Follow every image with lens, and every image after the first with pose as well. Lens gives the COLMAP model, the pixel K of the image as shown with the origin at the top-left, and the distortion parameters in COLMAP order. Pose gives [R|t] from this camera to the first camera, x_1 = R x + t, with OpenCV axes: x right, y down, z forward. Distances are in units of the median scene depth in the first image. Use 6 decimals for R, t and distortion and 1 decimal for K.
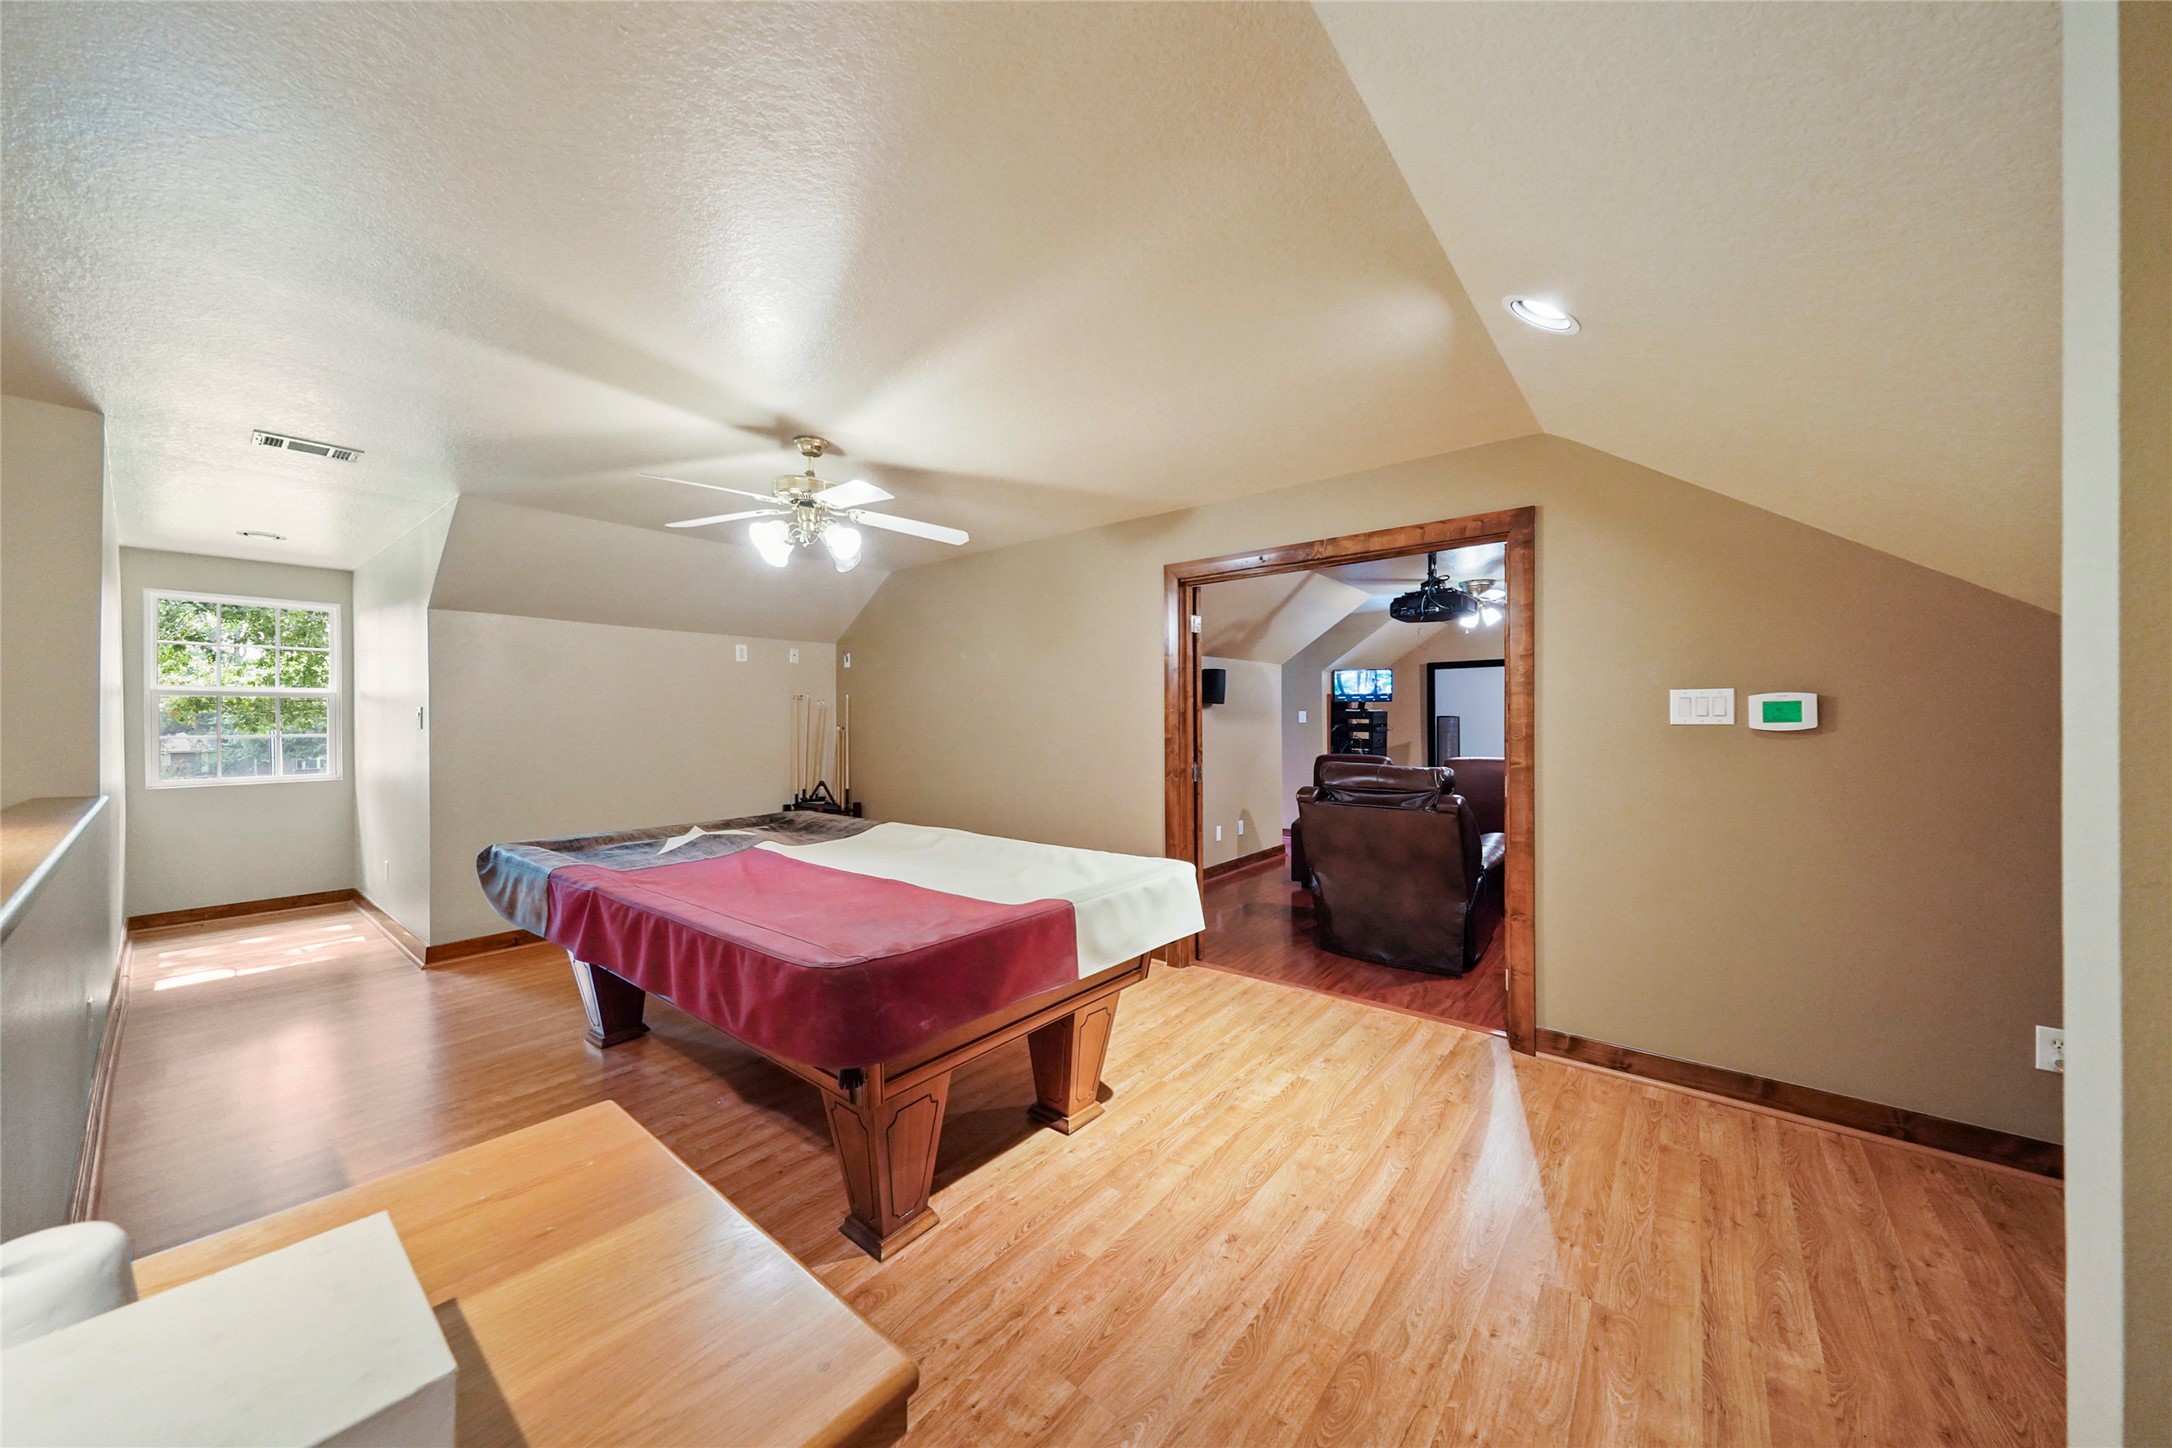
lens RADIAL K [[758.1, 0, 1086.0], [0, 758.1, 724.0], [0, 0, 1]] dist [-0.007120, -0.000050]
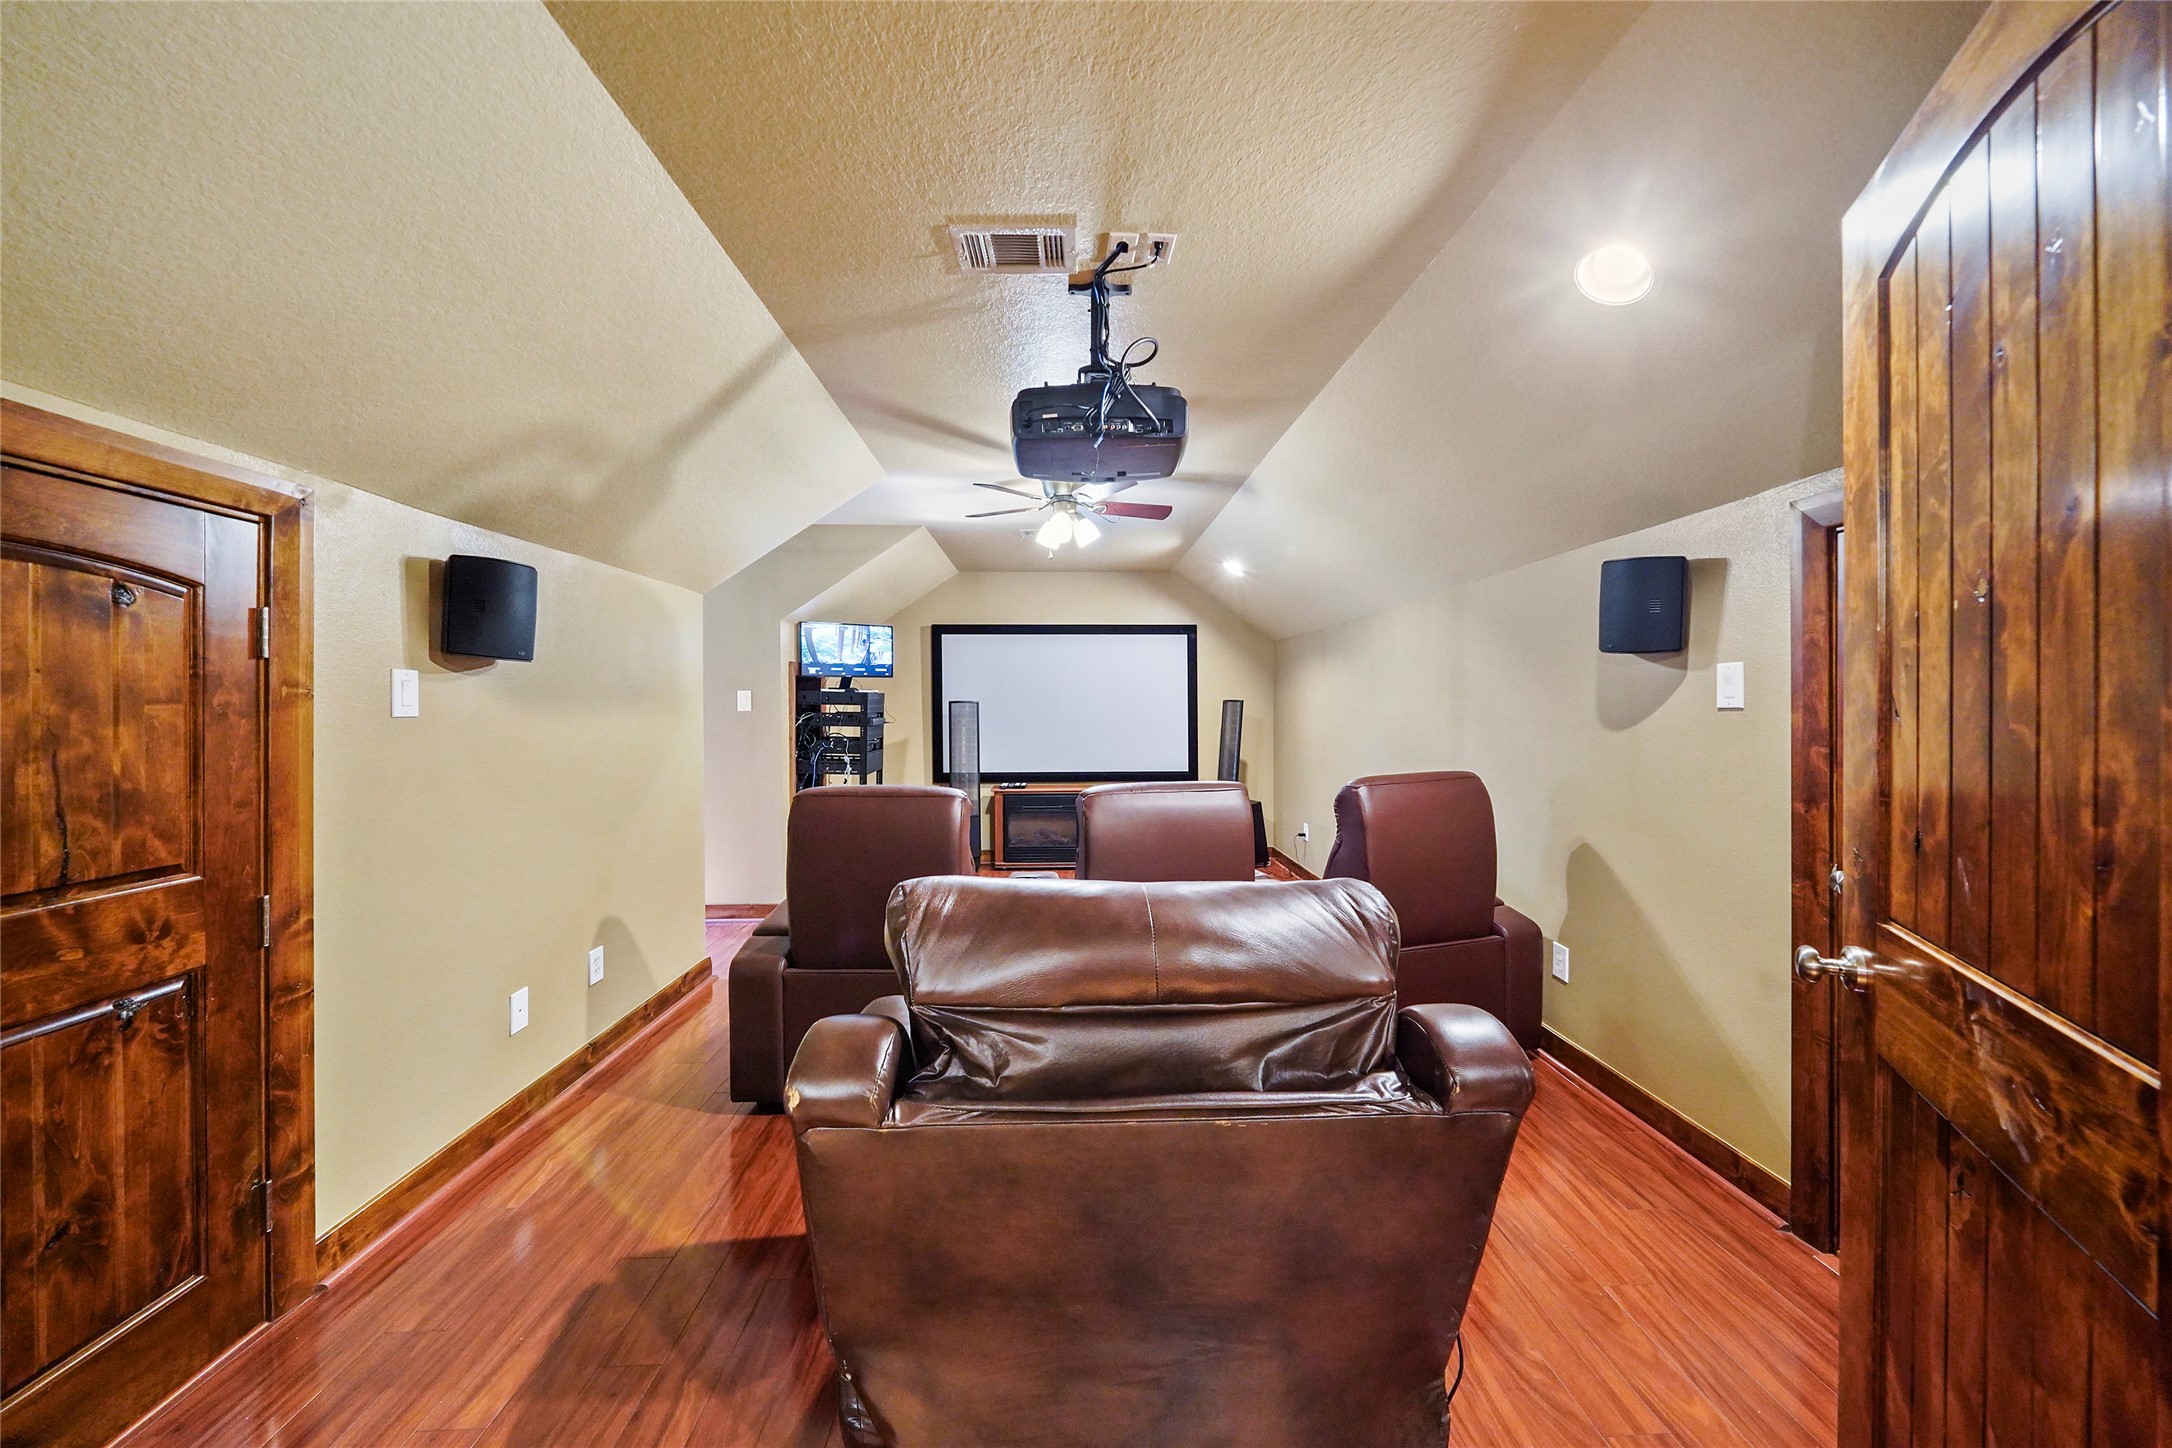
lens RADIAL K [[758.1, 0, 1086.0], [0, 758.1, 724.0], [0, 0, 1]] dist [-0.007120, -0.000050]
pose [[0.752550, -0.007735, 0.658489, 0.130109], [-0.004364, 0.999850, 0.016732, -0.002805], [-0.658520, -0.015465, 0.752404, 0.497753]]
